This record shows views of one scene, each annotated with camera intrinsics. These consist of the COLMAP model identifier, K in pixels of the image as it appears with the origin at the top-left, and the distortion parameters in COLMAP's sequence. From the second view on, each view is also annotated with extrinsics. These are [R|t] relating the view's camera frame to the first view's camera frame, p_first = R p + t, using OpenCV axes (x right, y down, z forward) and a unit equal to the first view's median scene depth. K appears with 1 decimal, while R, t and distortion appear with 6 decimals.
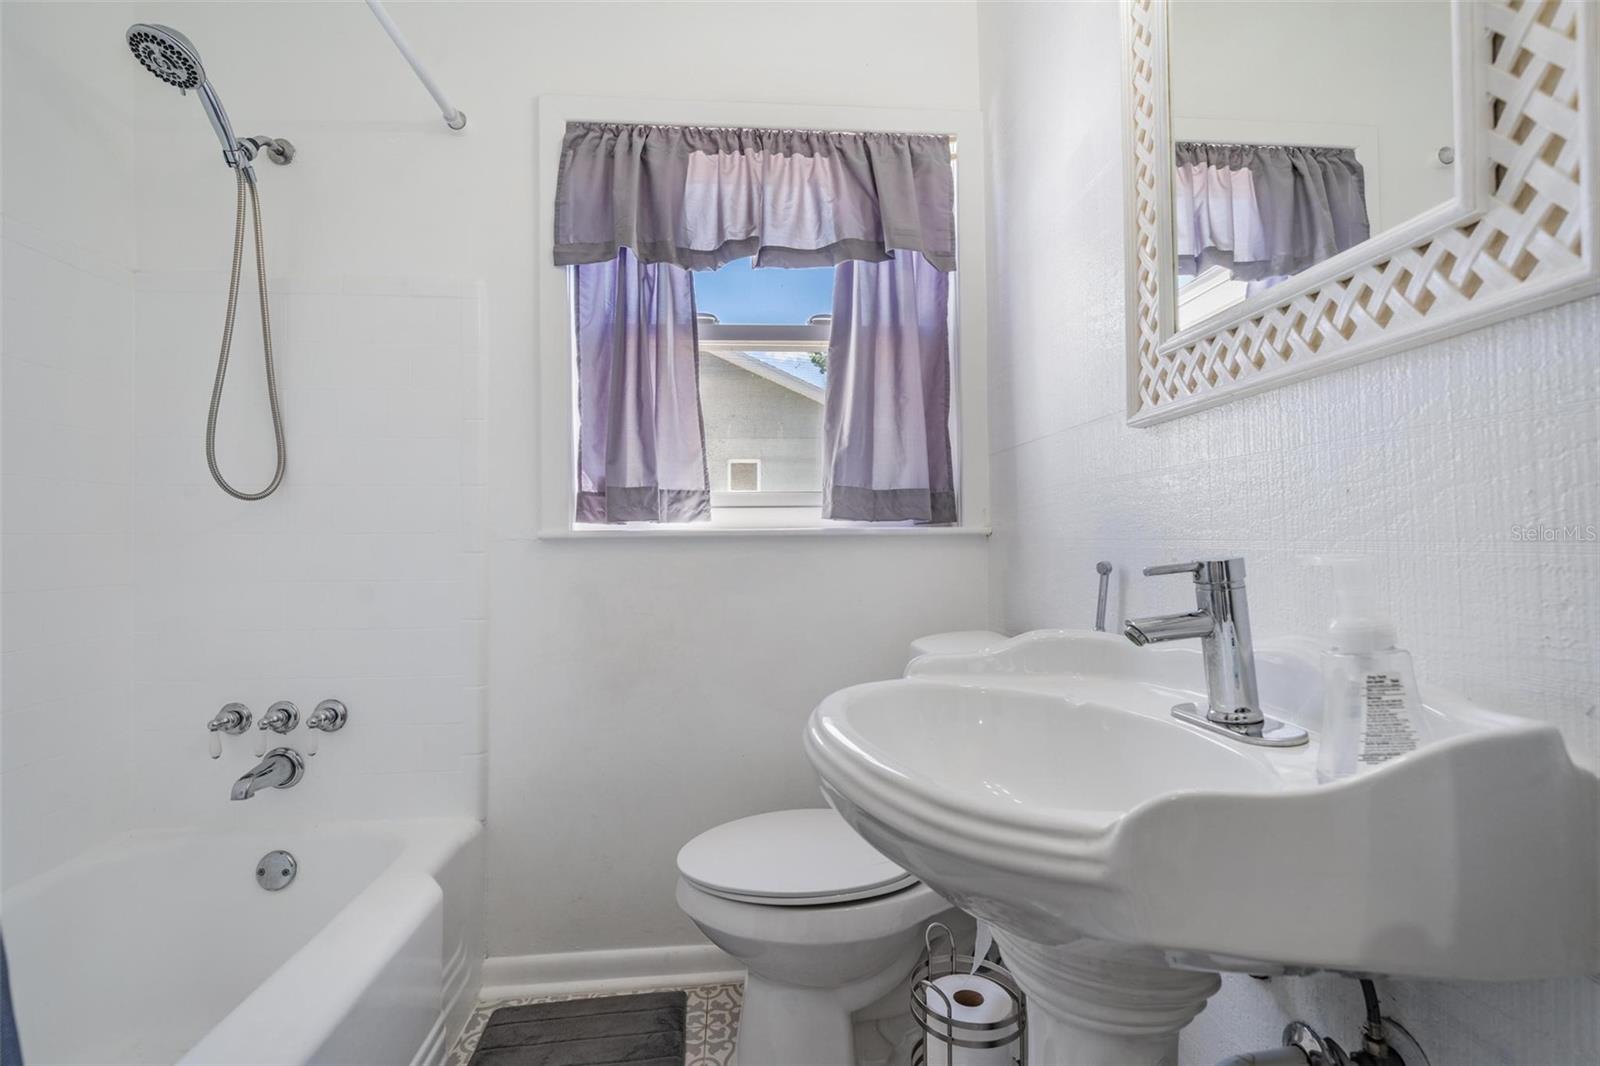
lens RADIAL K [[716.5, 0, 795.2], [0, 716.5, 525.2], [0, 0, 1]] dist [0.000494, -0.000120]
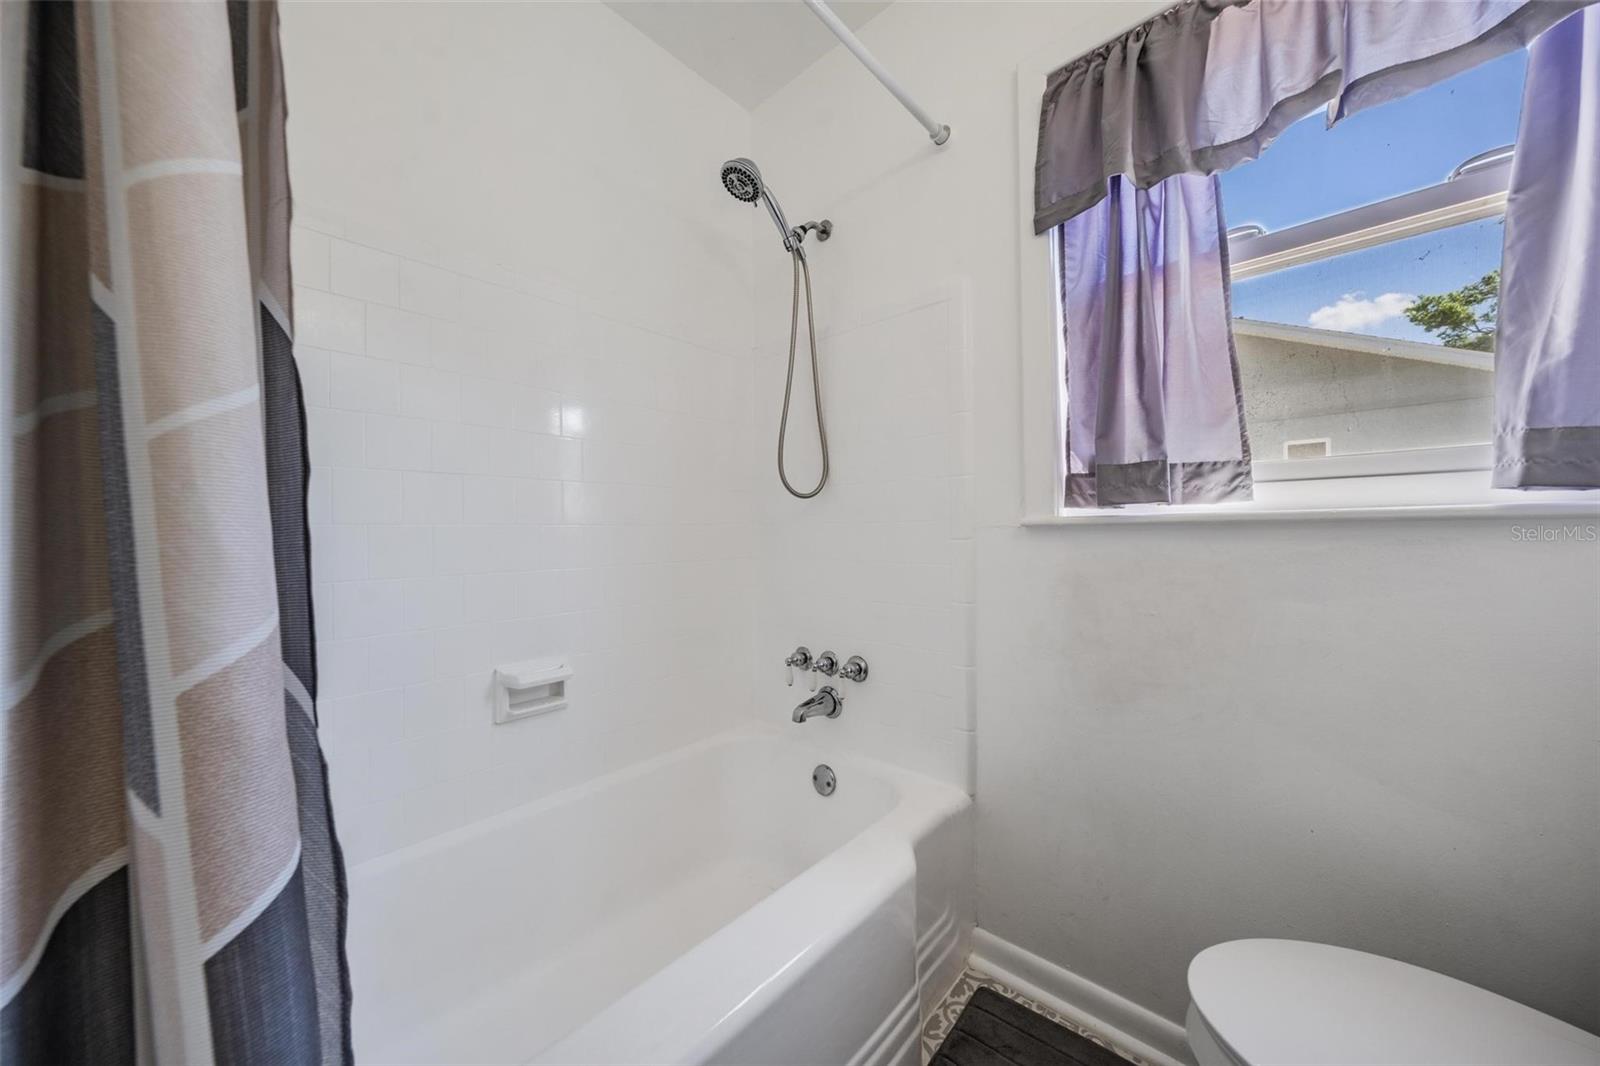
lens RADIAL K [[543.7, 0, 794.3], [0, 543.7, 529.1], [0, 0, 1]] dist [-0.006922, 0.000504]
pose [[0.675395, -0.002108, -0.737453, -0.025819], [0.018039, 0.999744, 0.013663, 0.008126], [0.737235, -0.022531, 0.675261, 0.278054]]
